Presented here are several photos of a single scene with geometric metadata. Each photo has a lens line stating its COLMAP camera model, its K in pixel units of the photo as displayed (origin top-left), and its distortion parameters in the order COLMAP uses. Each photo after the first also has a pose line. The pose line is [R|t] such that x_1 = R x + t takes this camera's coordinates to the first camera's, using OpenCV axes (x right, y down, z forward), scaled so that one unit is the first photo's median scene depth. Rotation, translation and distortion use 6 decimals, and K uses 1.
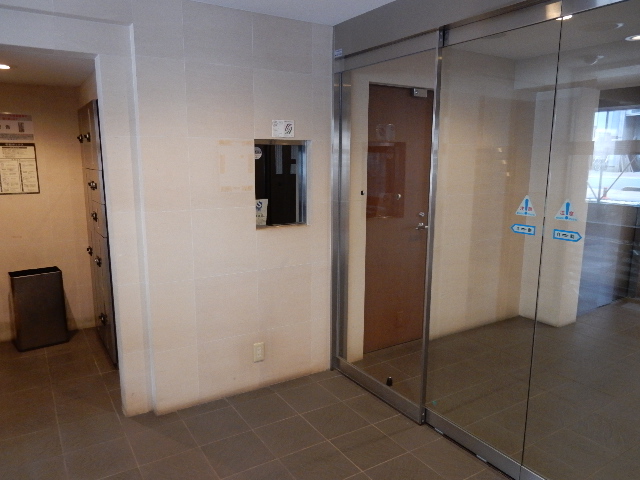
lens RADIAL K [[476.3, 0, 320.0], [0, 476.3, 240.0], [0, 0, 1]] dist [-0.005053, 0.001922]
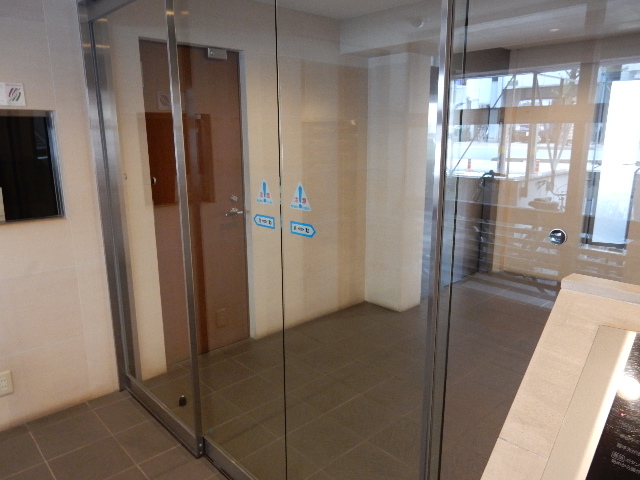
lens RADIAL K [[476.3, 0, 320.0], [0, 476.3, 240.0], [0, 0, 1]] dist [-0.005053, 0.001922]
pose [[0.983418, -0.049853, 0.174368, 0.228820], [0.041548, 0.997836, 0.050961, -0.016816], [-0.176531, -0.042871, 0.983361, 0.130951]]
